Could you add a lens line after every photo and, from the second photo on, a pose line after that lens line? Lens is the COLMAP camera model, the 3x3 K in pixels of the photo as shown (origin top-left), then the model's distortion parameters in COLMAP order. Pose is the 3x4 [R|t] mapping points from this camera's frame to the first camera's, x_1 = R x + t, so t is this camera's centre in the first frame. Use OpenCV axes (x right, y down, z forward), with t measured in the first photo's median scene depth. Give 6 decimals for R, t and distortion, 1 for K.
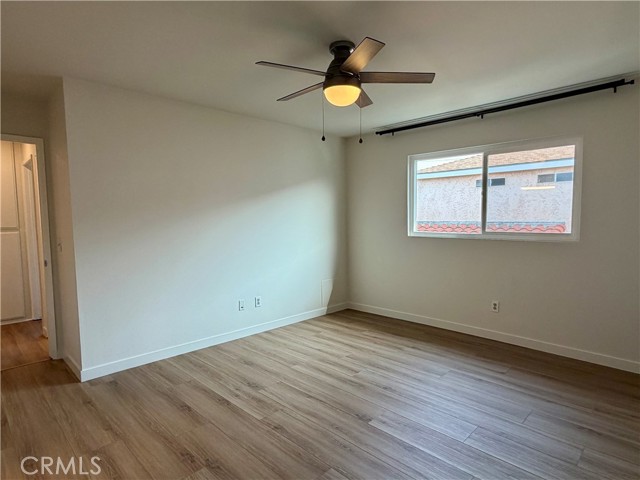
lens RADIAL K [[361.2, 0, 317.6], [0, 361.2, 238.6], [0, 0, 1]] dist [0.001822, 0.001929]
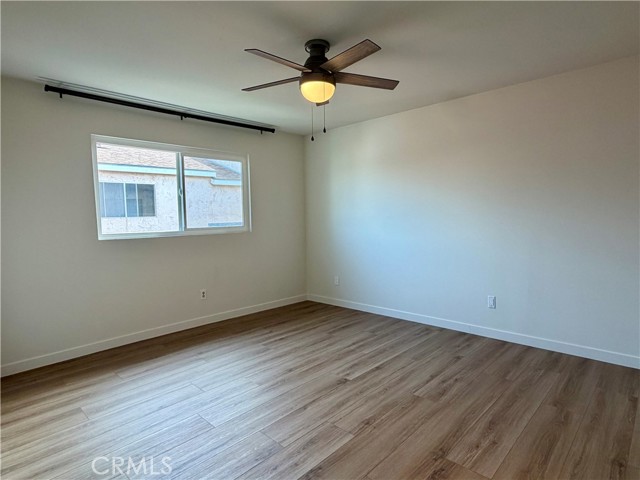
lens RADIAL K [[361.2, 0, 317.4], [0, 361.2, 243.1], [0, 0, 1]] dist [0.001822, 0.001929]
pose [[-0.013135, -0.073581, 0.997203, -0.720631], [0.076696, 0.994277, 0.074375, -0.031602], [-0.996968, 0.077458, -0.007416, 0.755192]]
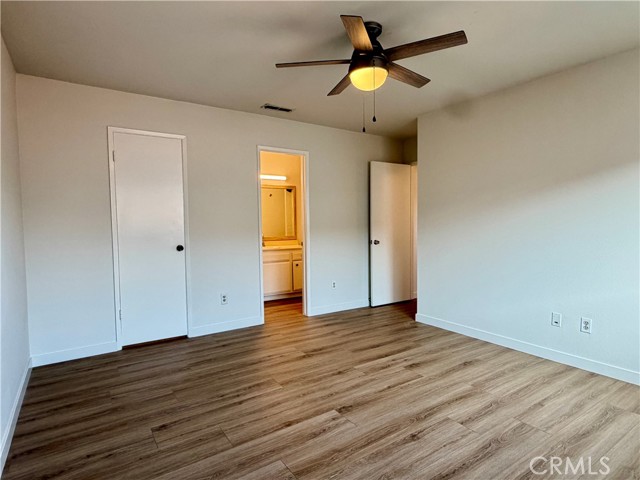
lens RADIAL K [[361.2, 0, 319.8], [0, 361.2, 240.3], [0, 0, 1]] dist [0.001822, 0.001929]
pose [[-0.188686, 0.062724, -0.980032, 0.770324], [-0.041167, 0.996576, 0.071708, -0.022574], [0.981174, 0.053875, -0.185458, 0.780394]]
